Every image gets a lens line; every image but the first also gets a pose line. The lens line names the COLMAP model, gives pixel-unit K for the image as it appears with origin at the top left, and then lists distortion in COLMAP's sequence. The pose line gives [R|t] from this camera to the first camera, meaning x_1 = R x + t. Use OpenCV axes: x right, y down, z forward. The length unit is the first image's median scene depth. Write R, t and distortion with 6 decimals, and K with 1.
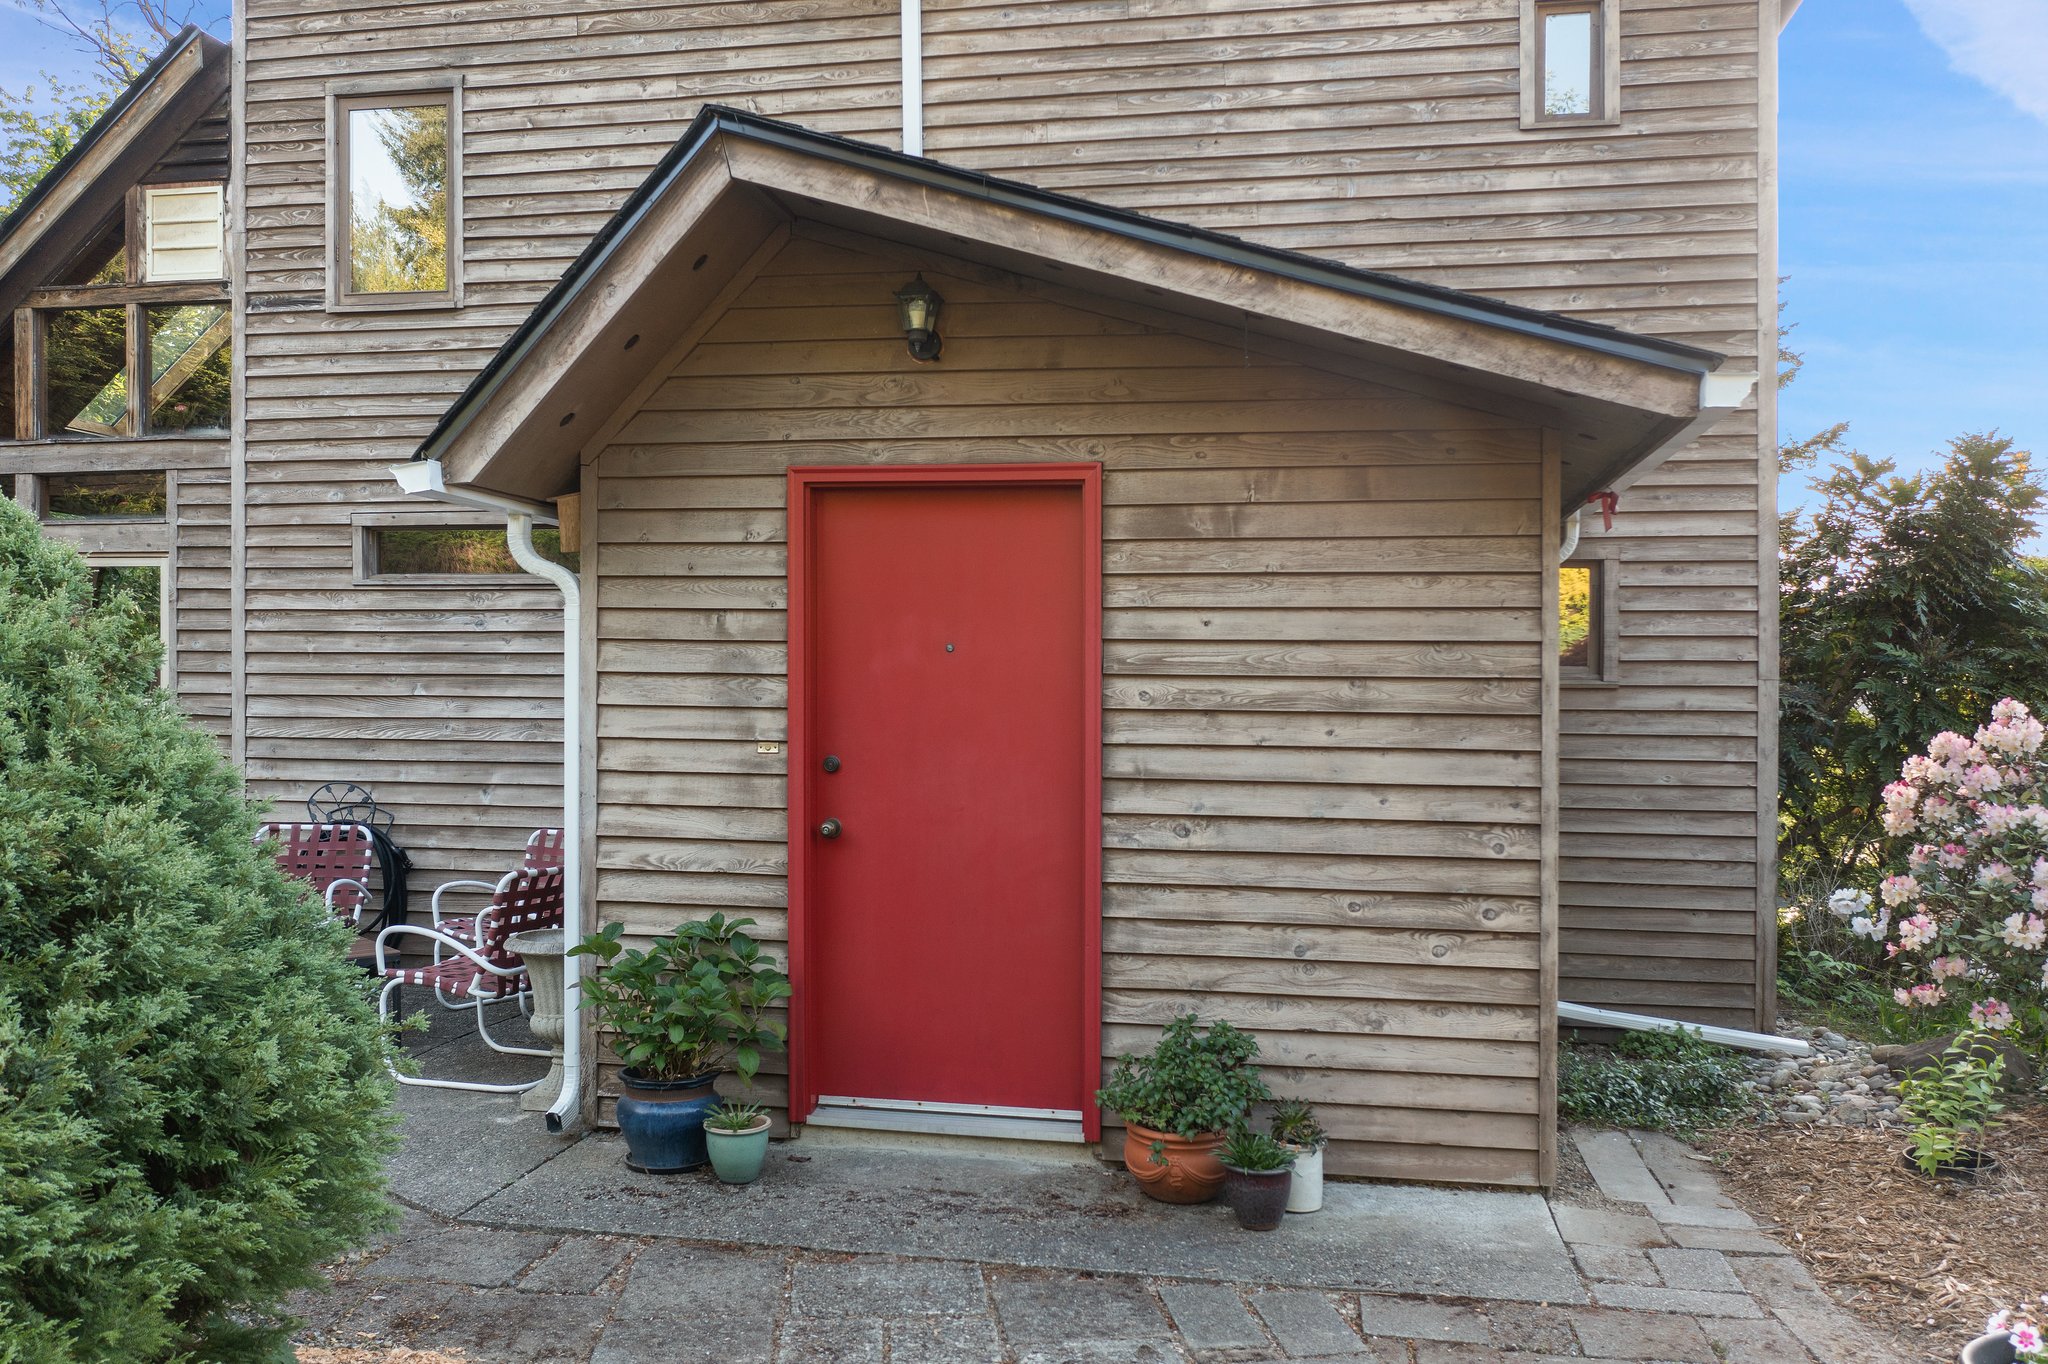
lens RADIAL K [[1659.9, 0, 1028.8], [0, 1659.9, 716.3], [0, 0, 1]] dist [-0.007476, 0.001515]
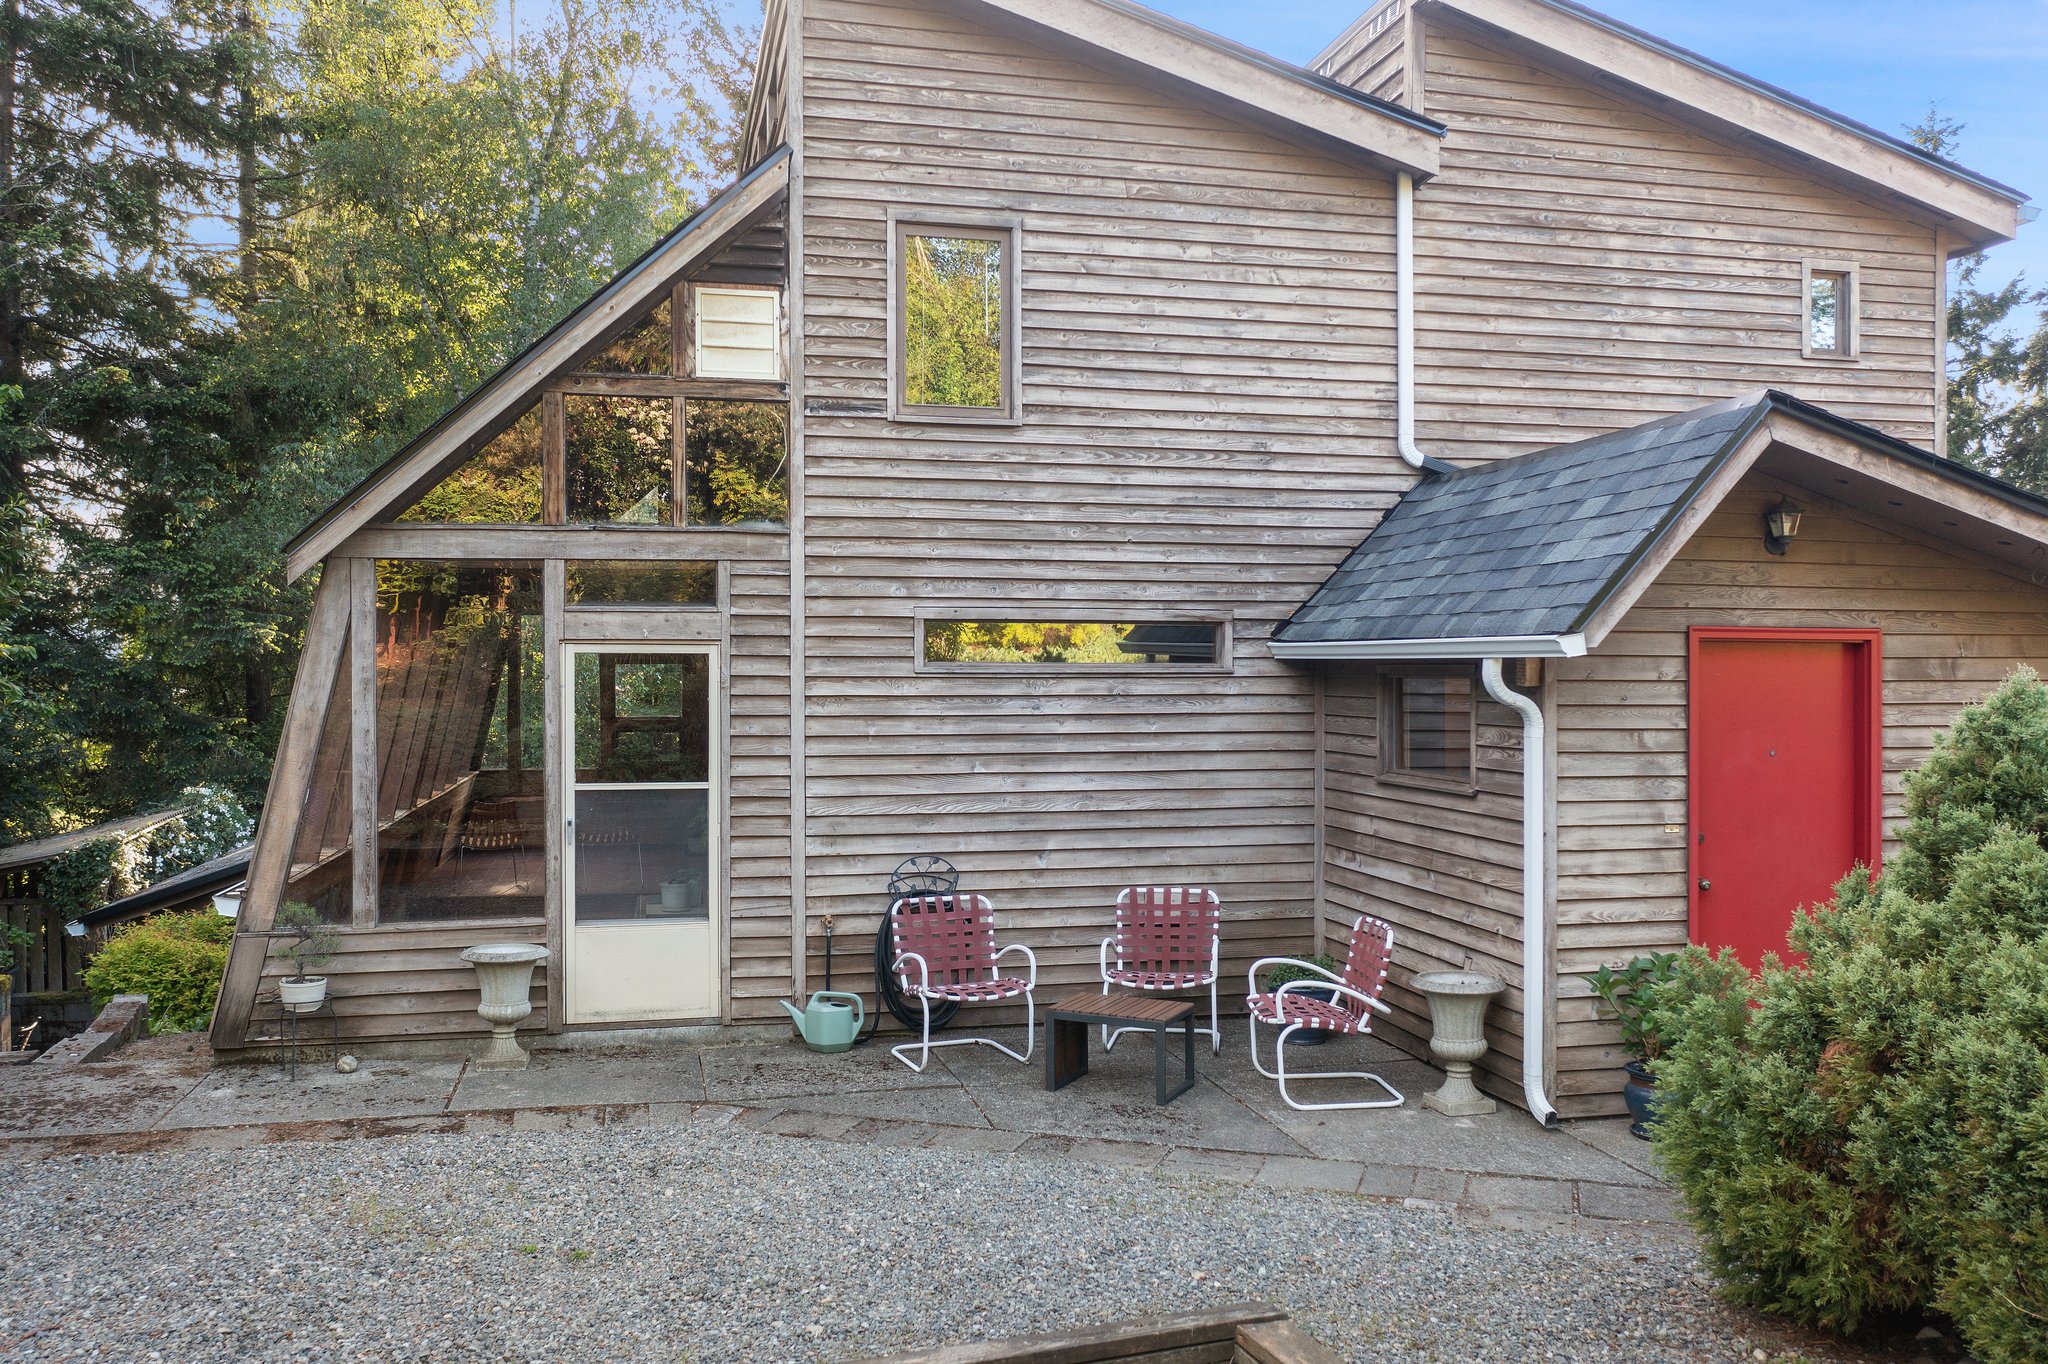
lens RADIAL K [[1661.2, 0, 1067.7], [0, 1661.2, 687.8], [0, 0, 1]] dist [-0.011376, -0.002167]
pose [[0.910176, -0.011085, 0.414074, -0.810503], [0.012791, 0.999917, -0.001347, -0.070391], [-0.414025, 0.006522, 0.910242, -0.033186]]
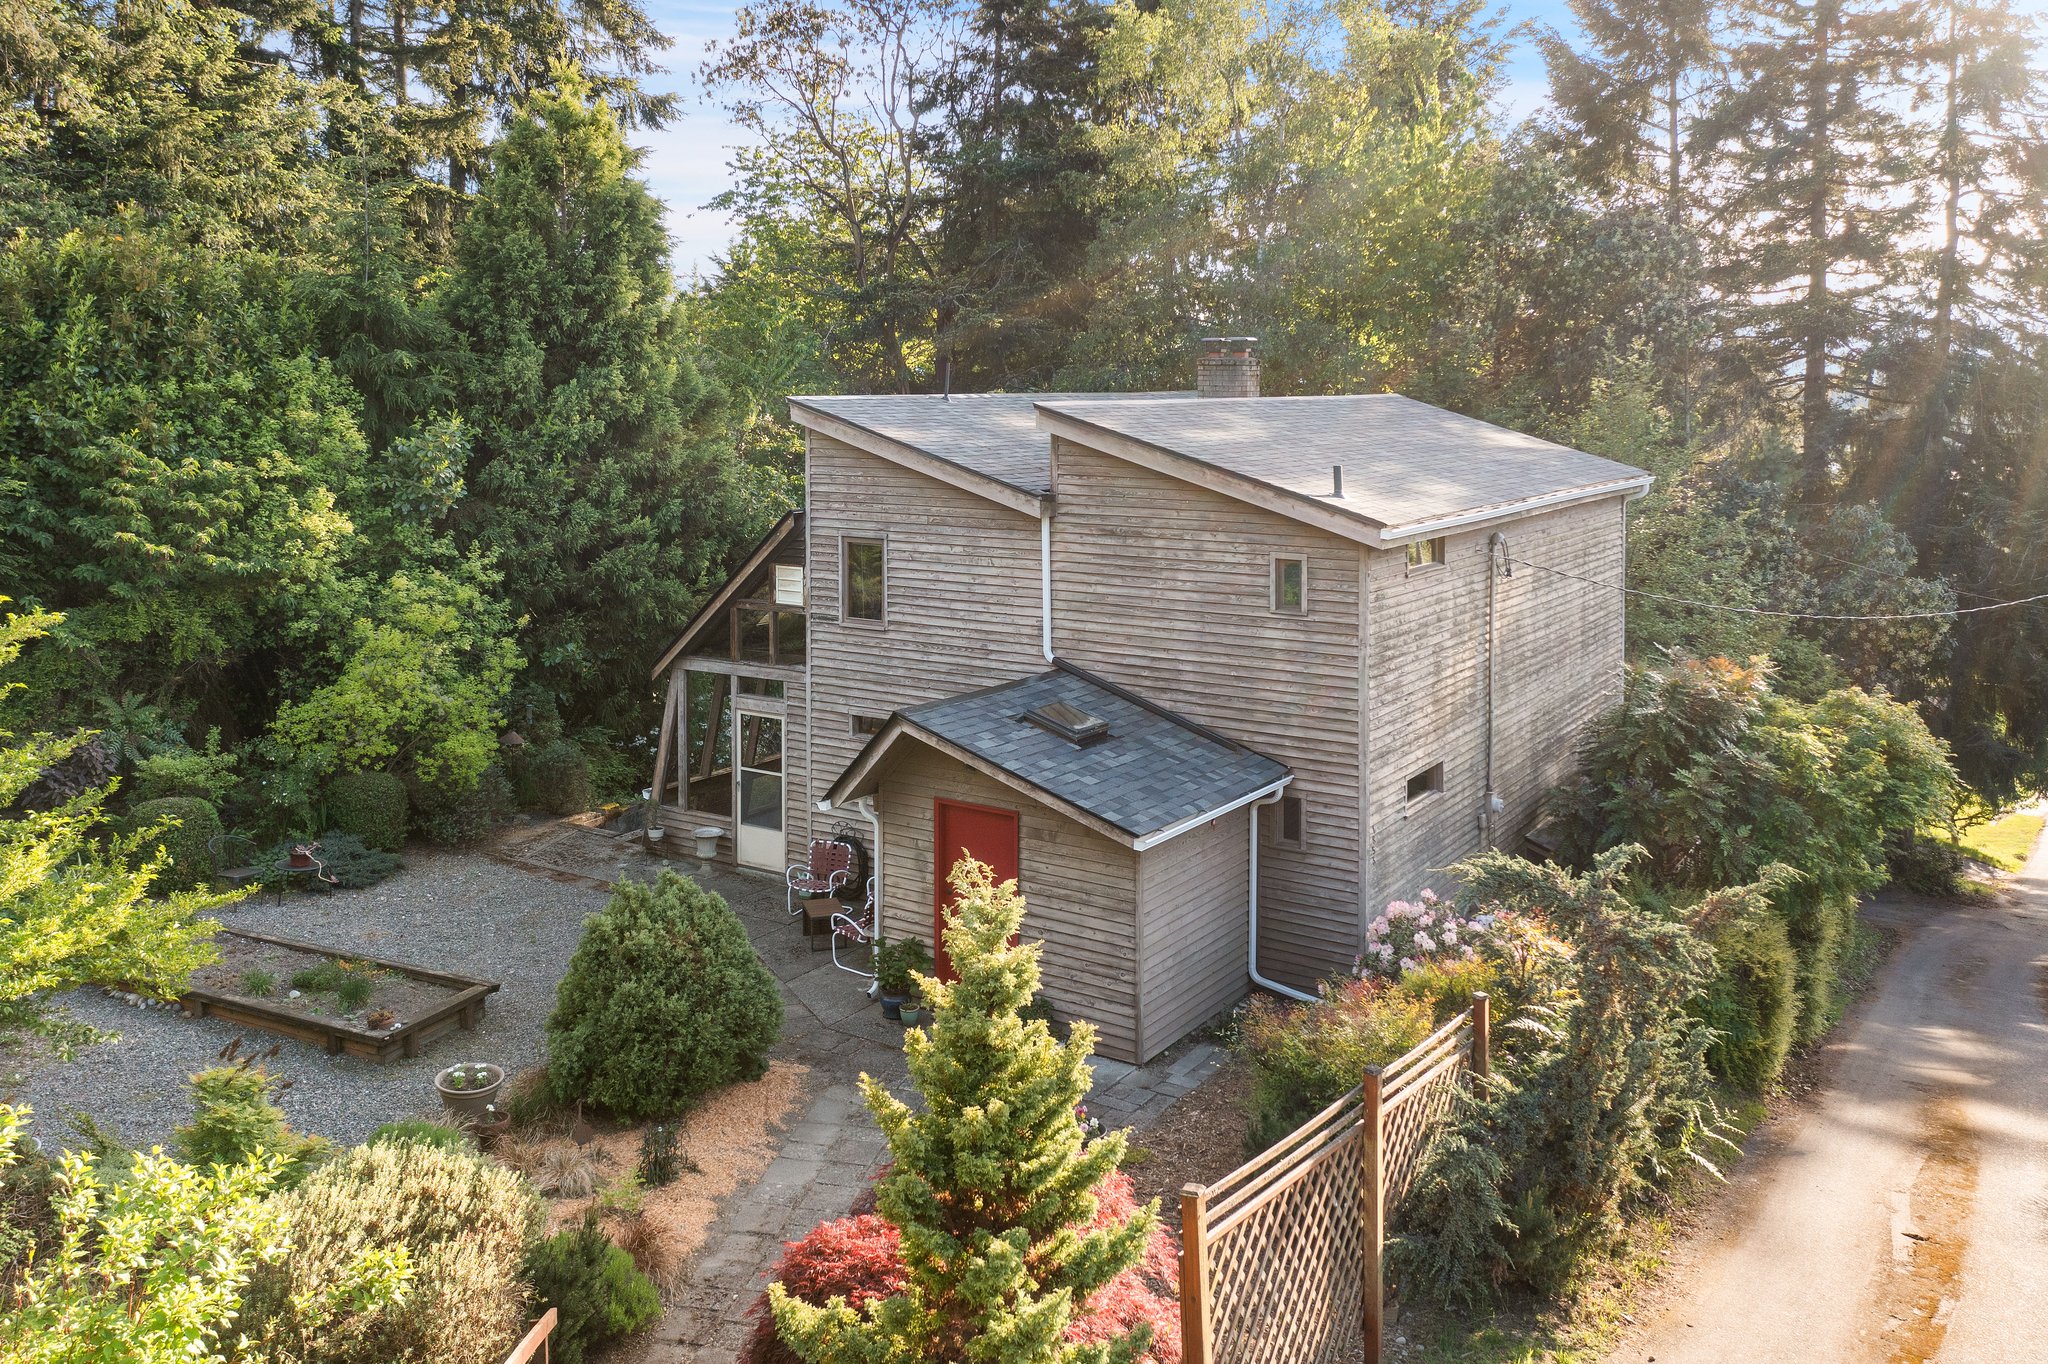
lens RADIAL K [[1767.6, 0, 1013.5], [0, 1767.6, 421.9], [0, 0, 1]] dist [-0.004636, 0.018532]
pose [[0.915929, 0.004831, -0.401311, 0.897948], [0.002360, 0.999845, 0.017422, -0.620229], [0.401333, -0.016905, 0.915776, -1.338431]]
